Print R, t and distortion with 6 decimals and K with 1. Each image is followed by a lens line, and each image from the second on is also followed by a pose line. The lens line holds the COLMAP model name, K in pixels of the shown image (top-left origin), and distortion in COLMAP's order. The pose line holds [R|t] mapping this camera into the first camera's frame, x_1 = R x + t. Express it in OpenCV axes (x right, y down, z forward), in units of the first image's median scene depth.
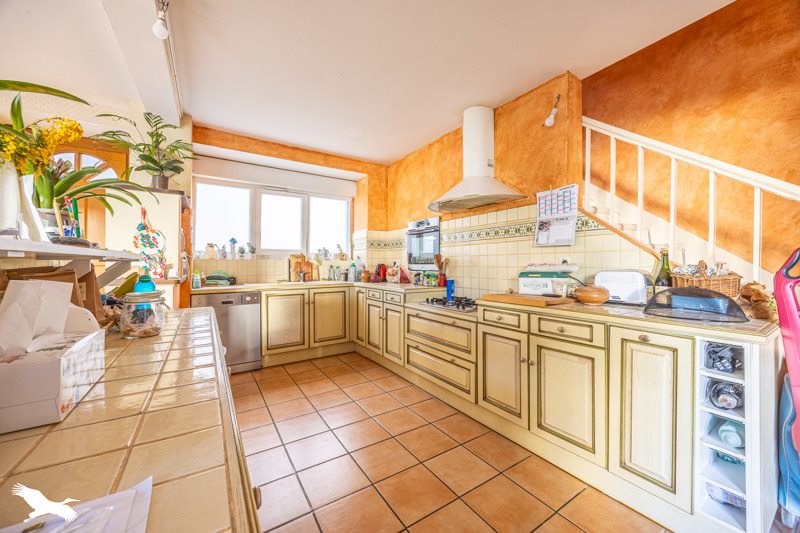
lens RADIAL K [[305.8, 0, 405.5], [0, 305.8, 261.2], [0, 0, 1]] dist [-0.009572, 0.000003]
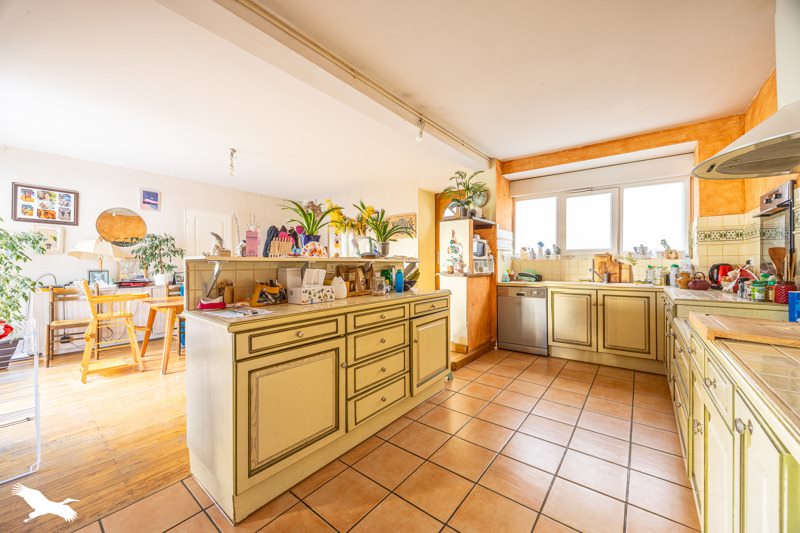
lens RADIAL K [[305.8, 0, 405.5], [0, 305.8, 261.2], [0, 0, 1]] dist [-0.009572, 0.000003]
pose [[0.307766, -0.006445, -0.951440, 0.404410], [0.008040, 0.999959, -0.004173, 0.000039], [0.951428, -0.006365, 0.307805, 0.137547]]
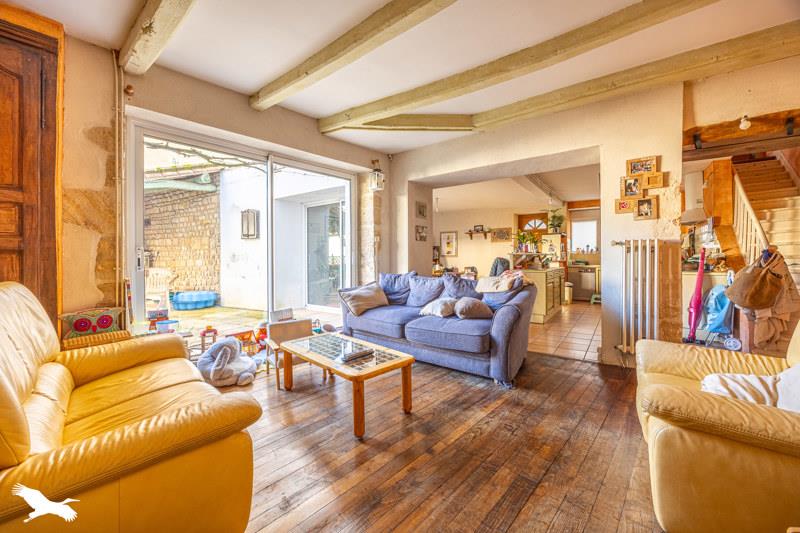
lens RADIAL K [[305.8, 0, 405.5], [0, 305.8, 261.2], [0, 0, 1]] dist [-0.009572, 0.000003]
pose [[0.353616, 0.001645, -0.935389, 1.062003], [0.016298, 0.999836, 0.007919, 0.007364], [0.935249, -0.018045, 0.353531, -1.046924]]
